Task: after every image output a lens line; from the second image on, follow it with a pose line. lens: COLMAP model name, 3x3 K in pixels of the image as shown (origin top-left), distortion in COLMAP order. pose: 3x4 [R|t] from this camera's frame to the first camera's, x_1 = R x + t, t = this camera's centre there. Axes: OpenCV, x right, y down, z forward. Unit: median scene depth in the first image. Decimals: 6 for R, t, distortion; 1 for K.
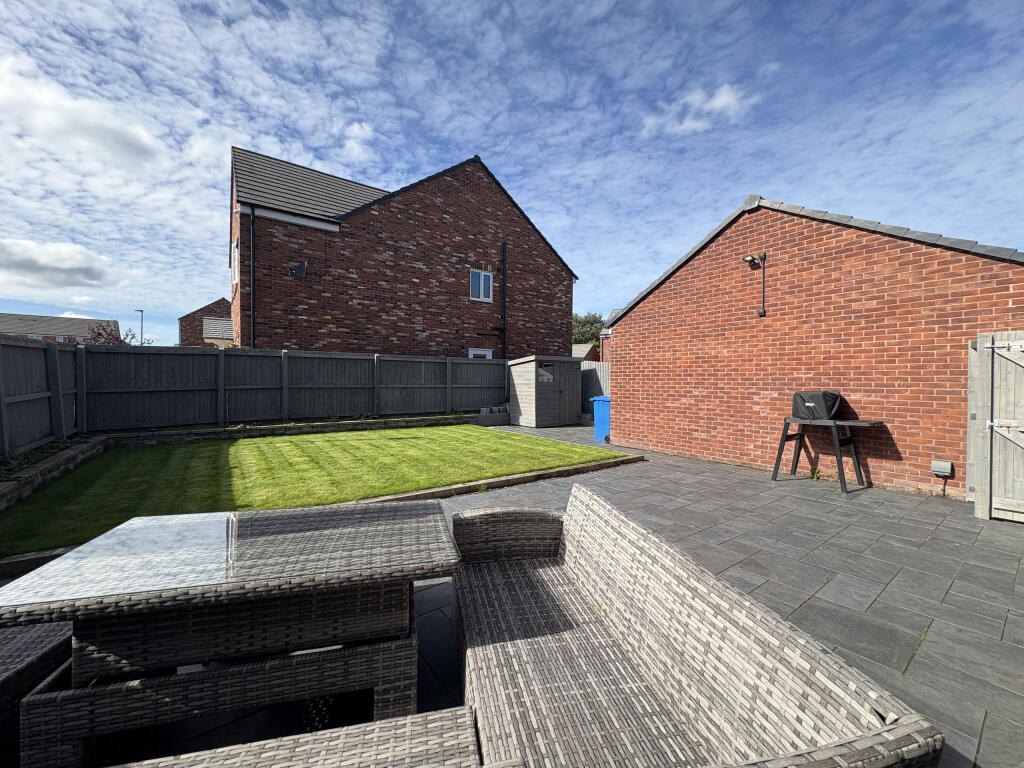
lens RADIAL K [[413.4, 0, 512.0], [0, 413.4, 384.0], [0, 0, 1]] dist [0.012798, 0.000275]
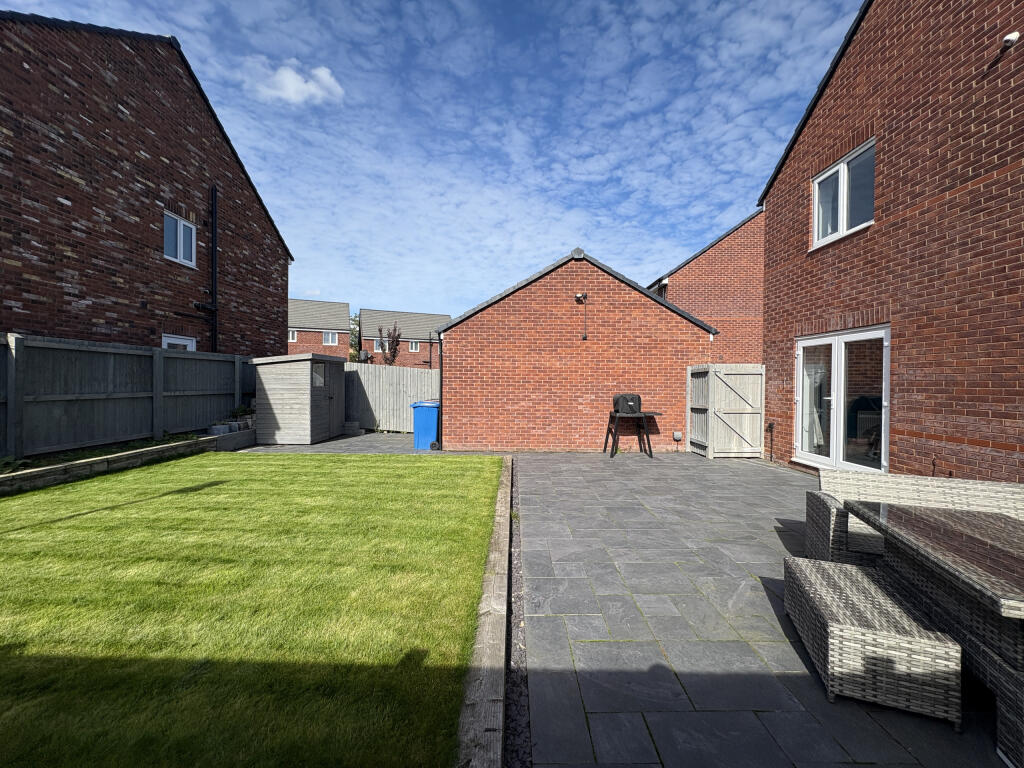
lens RADIAL K [[411.7, 0, 512.0], [0, 411.7, 384.0], [0, 0, 1]] dist [0.007478, 0.000205]
pose [[0.593564, -0.004939, 0.804772, -0.369313], [0.001040, 0.999985, 0.005370, -0.014917], [-0.804786, -0.002351, 0.593560, 0.231503]]
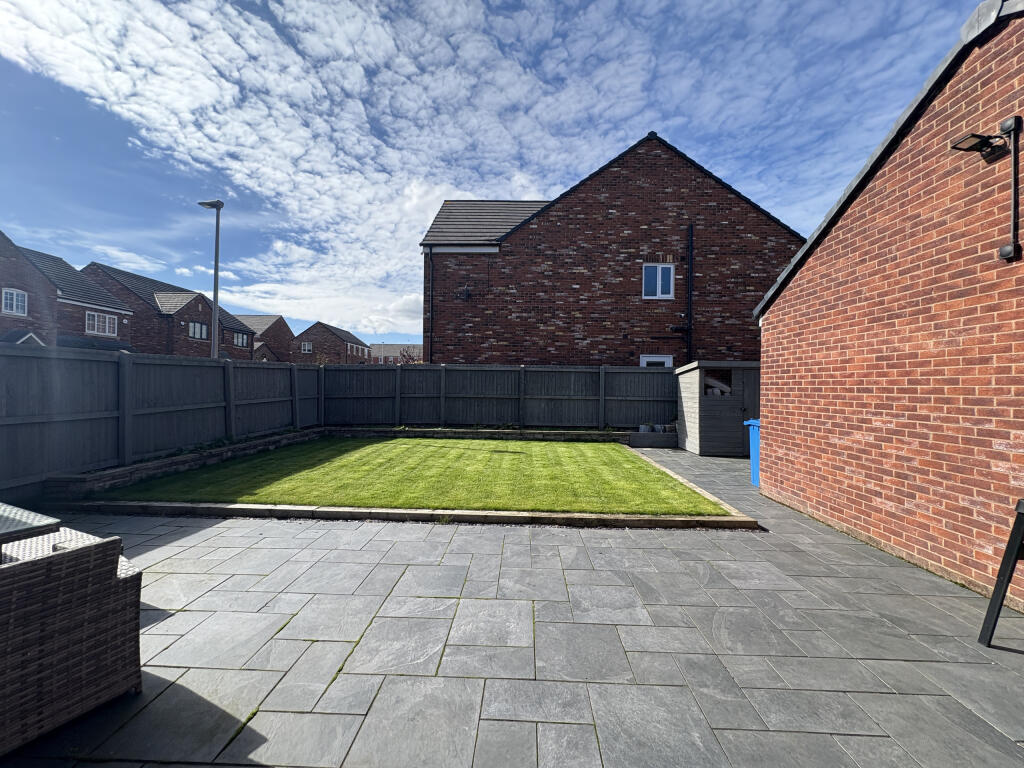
lens RADIAL K [[411.7, 0, 512.0], [0, 411.7, 384.0], [0, 0, 1]] dist [0.007478, 0.000205]
pose [[0.786370, 0.002081, -0.617752, 0.270871], [-0.015198, 0.999757, -0.015980, -0.009549], [0.617569, 0.021955, 0.786211, 0.191754]]
